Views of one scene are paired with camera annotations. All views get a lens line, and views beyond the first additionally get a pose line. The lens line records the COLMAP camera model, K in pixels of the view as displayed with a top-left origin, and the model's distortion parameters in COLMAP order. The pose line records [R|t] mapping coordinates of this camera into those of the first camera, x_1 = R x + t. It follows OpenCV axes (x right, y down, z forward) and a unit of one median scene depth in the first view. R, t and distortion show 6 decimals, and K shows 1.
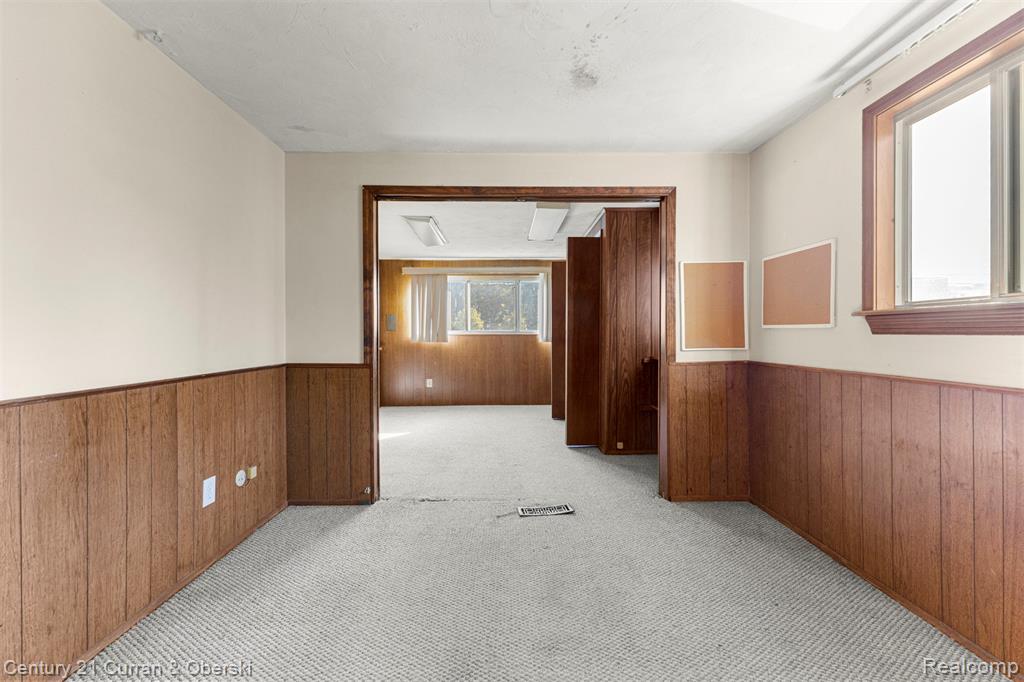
lens RADIAL K [[443.7, 0, 515.5], [0, 443.7, 336.4], [0, 0, 1]] dist [0.006859, -0.000295]
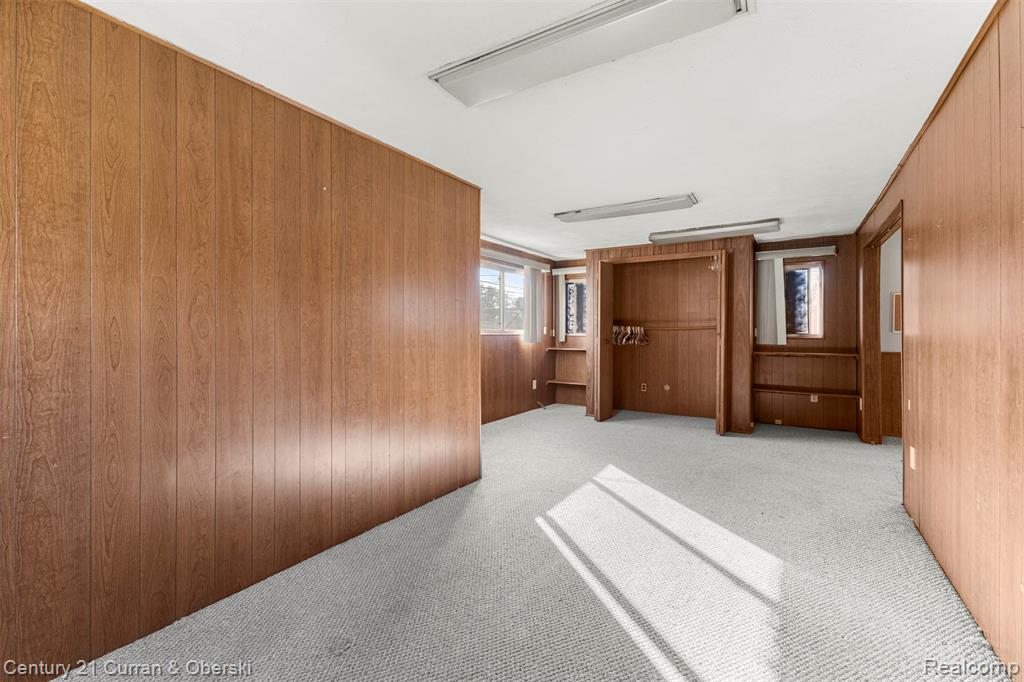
lens RADIAL K [[443.7, 0, 512.7], [0, 443.7, 332.5], [0, 0, 1]] dist [0.006859, -0.000295]
pose [[0.540637, 0.001003, 0.841256, -2.209181], [0.000249, 0.999999, -0.001352, -0.023049], [-0.841256, 0.000940, 0.540636, 1.672391]]
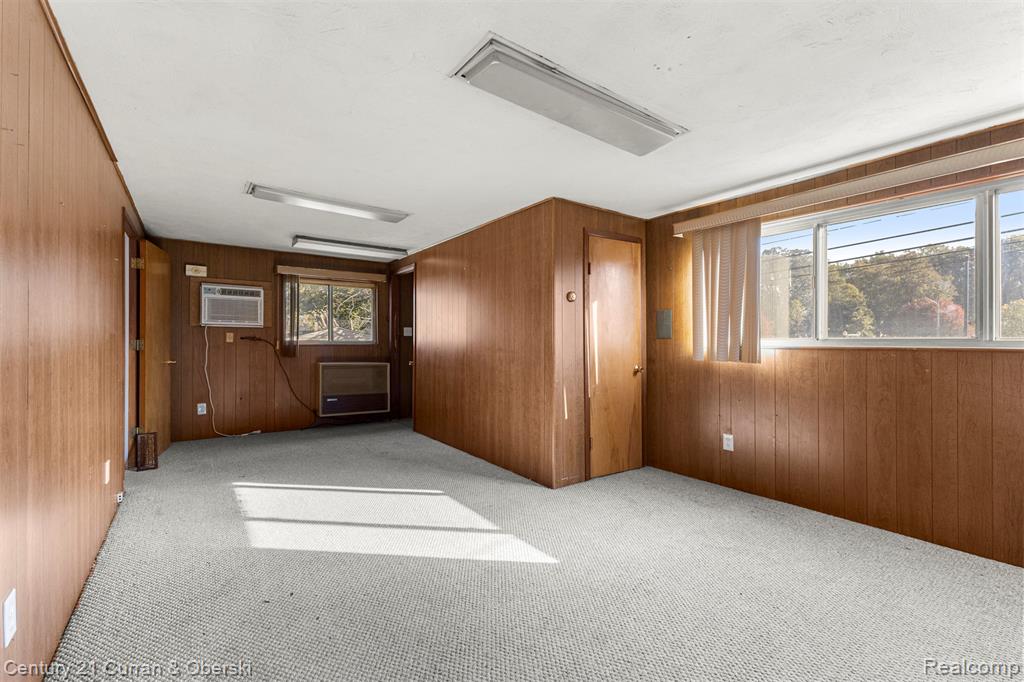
lens RADIAL K [[443.7, 0, 513.6], [0, 443.7, 342.9], [0, 0, 1]] dist [0.006859, -0.000295]
pose [[0.572805, 0.004436, -0.819680, 0.256033], [-0.003984, 0.999989, 0.002627, -0.025363], [0.819682, 0.001760, 0.572816, 1.609085]]
